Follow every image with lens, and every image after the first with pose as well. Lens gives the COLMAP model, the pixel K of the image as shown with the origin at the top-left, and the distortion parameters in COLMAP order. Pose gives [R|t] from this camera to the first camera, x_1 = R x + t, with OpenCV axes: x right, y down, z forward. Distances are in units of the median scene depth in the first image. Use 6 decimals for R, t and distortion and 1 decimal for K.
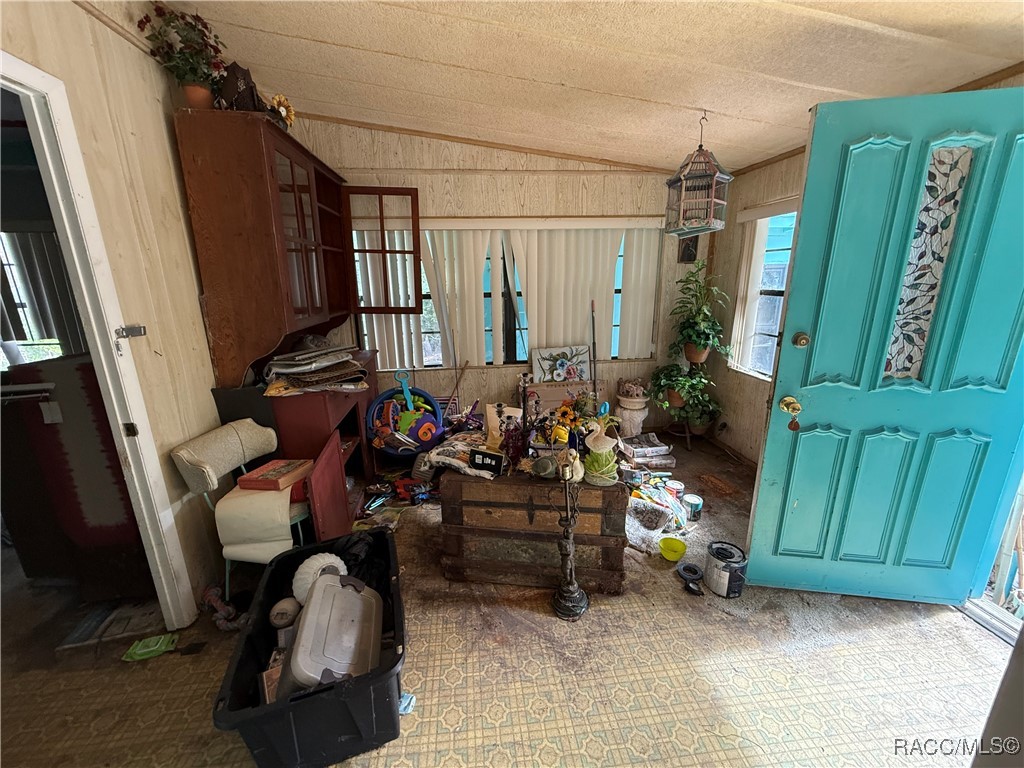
lens RADIAL K [[411.0, 0, 504.4], [0, 411.0, 382.4], [0, 0, 1]] dist [0.003352, -0.000241]
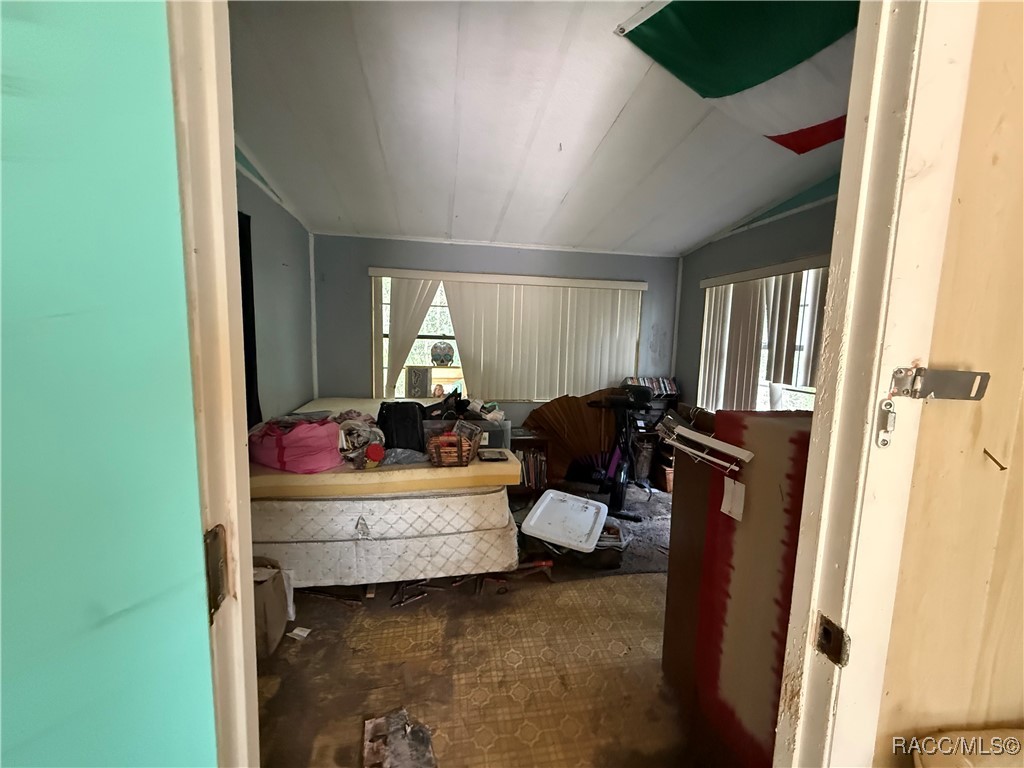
lens RADIAL K [[411.0, 0, 512.4], [0, 411.0, 386.6], [0, 0, 1]] dist [0.003352, -0.000241]
pose [[0.069485, 0.136928, -0.988141, -0.797480], [-0.276973, 0.954239, 0.112754, -0.082151], [0.958362, 0.265853, 0.104230, 0.843584]]
